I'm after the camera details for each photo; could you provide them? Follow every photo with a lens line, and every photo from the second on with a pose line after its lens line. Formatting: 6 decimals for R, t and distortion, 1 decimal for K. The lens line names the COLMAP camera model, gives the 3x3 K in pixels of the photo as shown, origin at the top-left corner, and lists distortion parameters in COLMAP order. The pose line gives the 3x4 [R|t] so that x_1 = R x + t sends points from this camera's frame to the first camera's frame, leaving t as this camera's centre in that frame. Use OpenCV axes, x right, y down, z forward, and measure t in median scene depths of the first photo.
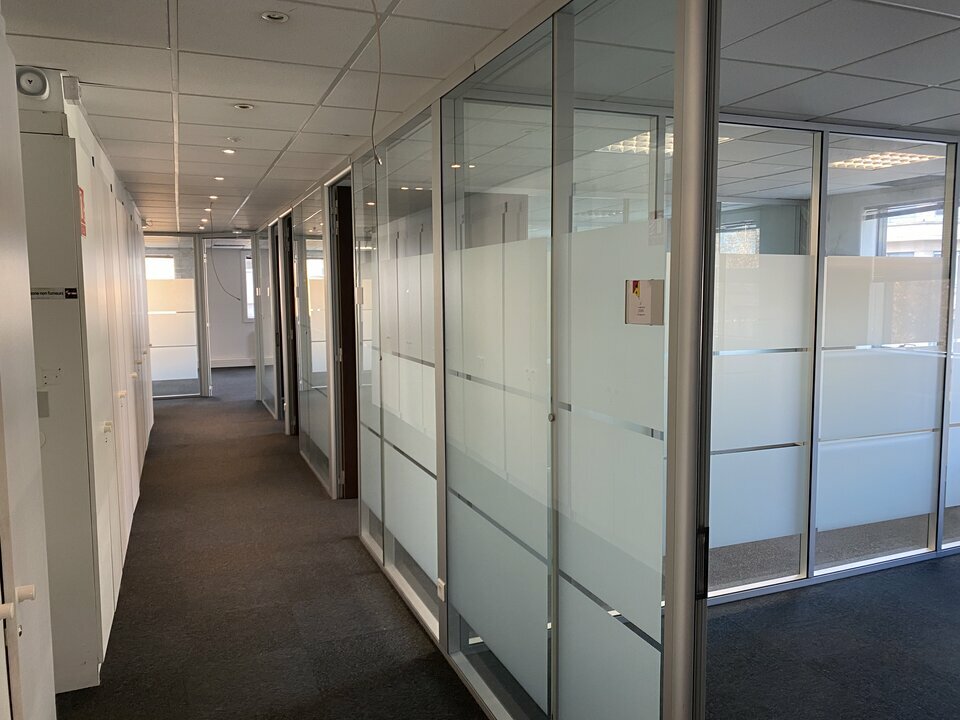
lens RADIAL K [[737.0, 0, 480.0], [0, 737.0, 360.0], [0, 0, 1]] dist [-0.007999, -0.002036]
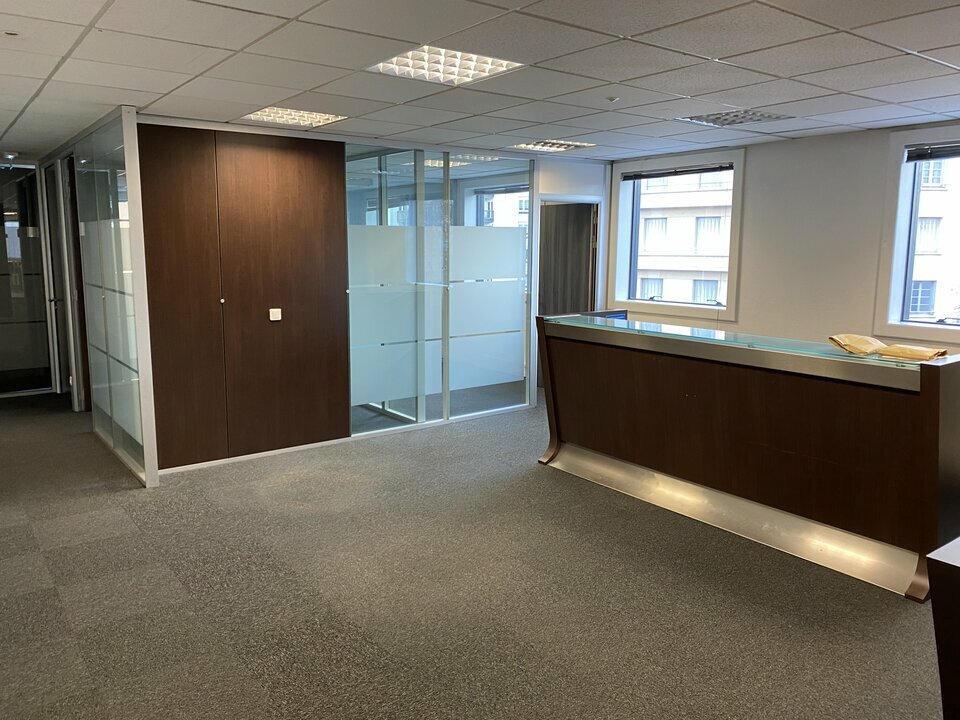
lens RADIAL K [[714.2, 0, 480.0], [0, 714.2, 360.0], [0, 0, 1]] dist [0.031317, 0.002400]
pose [[0.964610, -0.033841, 0.261501, 0.173978], [0.018196, 0.997909, 0.062018, 0.046394], [-0.263053, -0.055065, 0.963209, -0.429356]]
